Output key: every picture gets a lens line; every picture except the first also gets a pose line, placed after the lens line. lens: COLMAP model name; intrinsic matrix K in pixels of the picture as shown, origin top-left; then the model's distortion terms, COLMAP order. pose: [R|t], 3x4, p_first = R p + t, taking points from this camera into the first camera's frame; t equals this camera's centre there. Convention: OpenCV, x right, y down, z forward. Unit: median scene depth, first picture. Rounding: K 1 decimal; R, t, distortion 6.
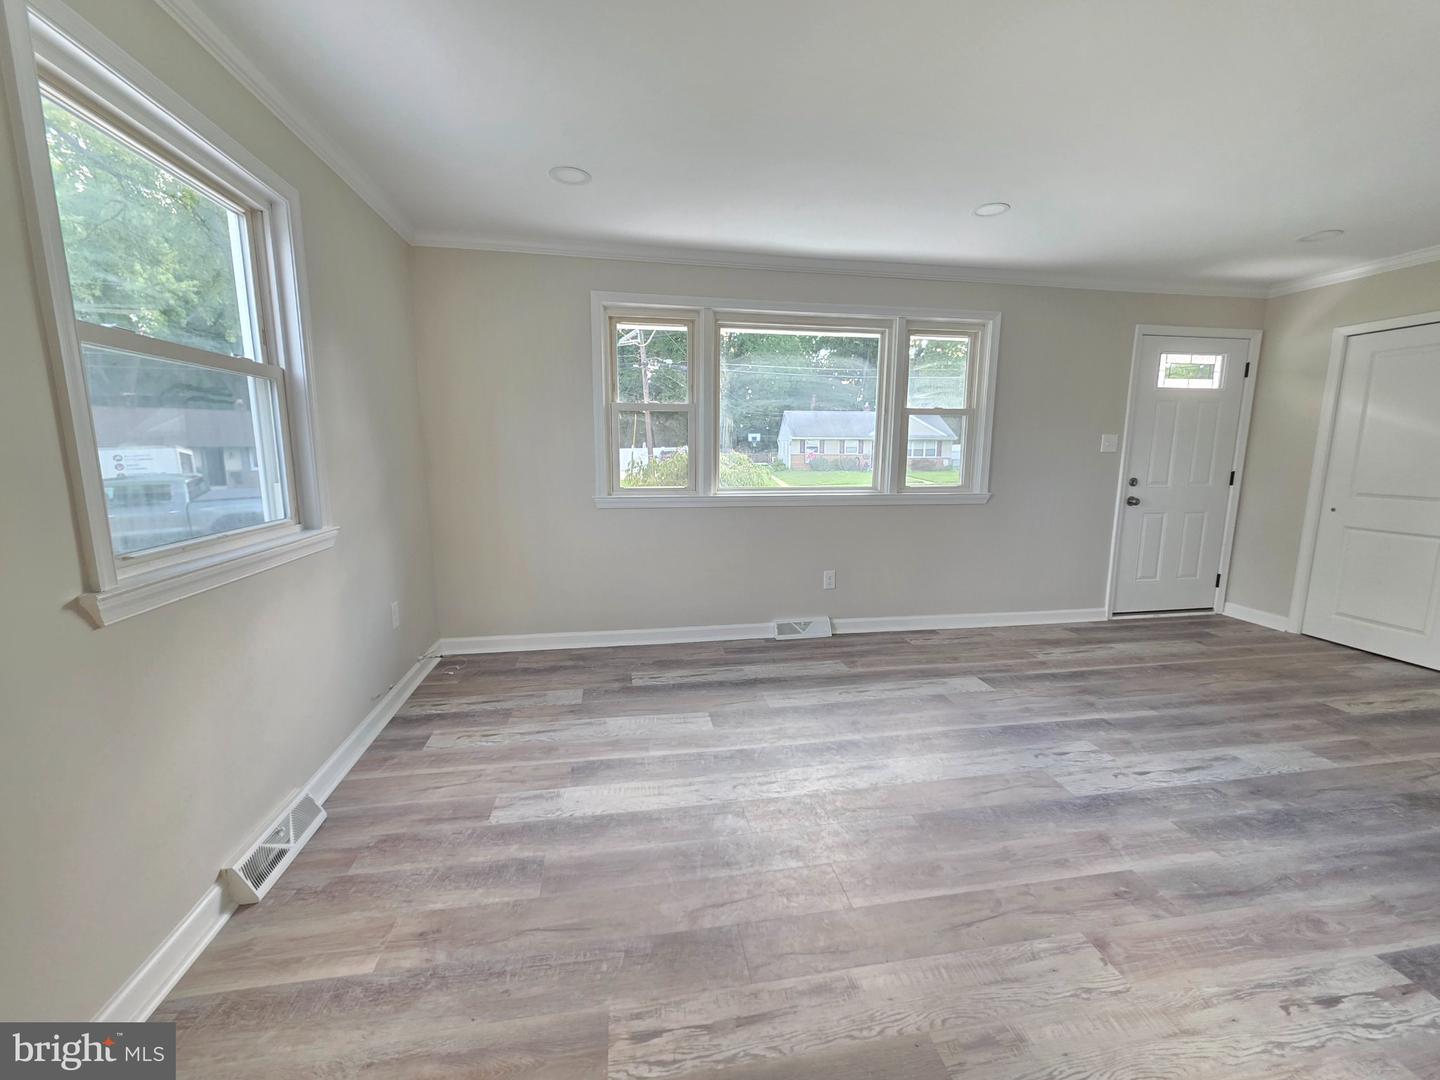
lens RADIAL K [[570.8, 0, 720.0], [0, 570.8, 540.0], [0, 0, 1]] dist [0.002210, -0.000196]
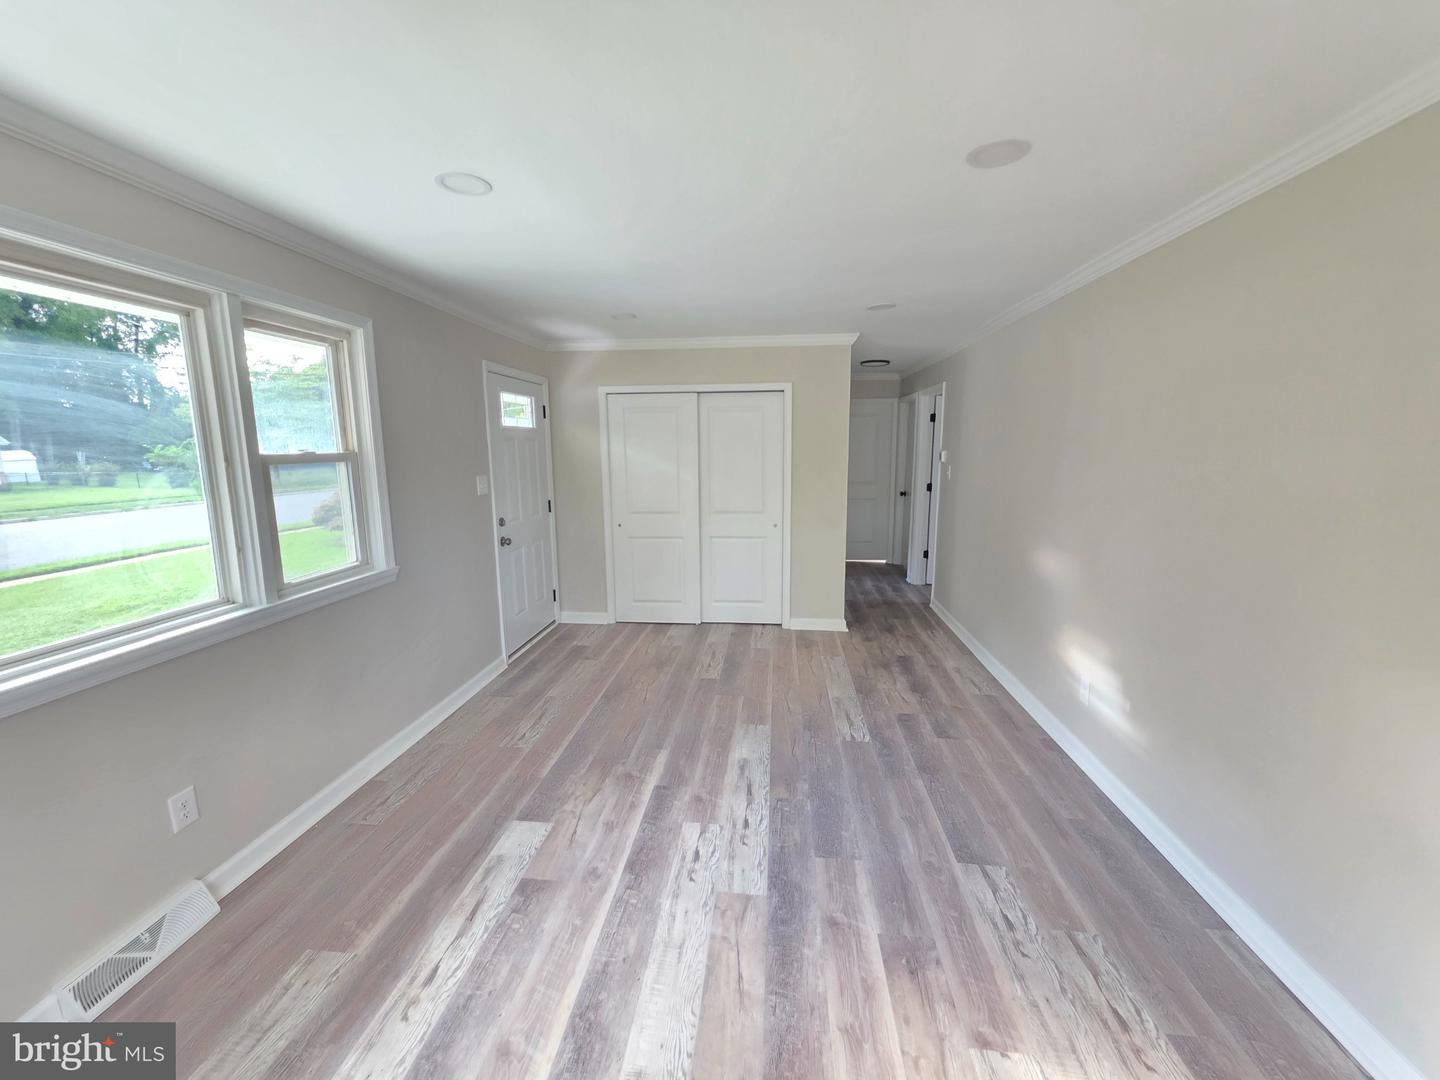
lens RADIAL K [[570.8, 0, 720.0], [0, 570.8, 540.0], [0, 0, 1]] dist [0.002210, -0.000196]
pose [[0.275057, -0.163316, 0.947455, -0.121046], [0.164251, 0.978961, 0.121062, -0.157229], [-0.947294, 0.122322, 0.296095, 0.447735]]
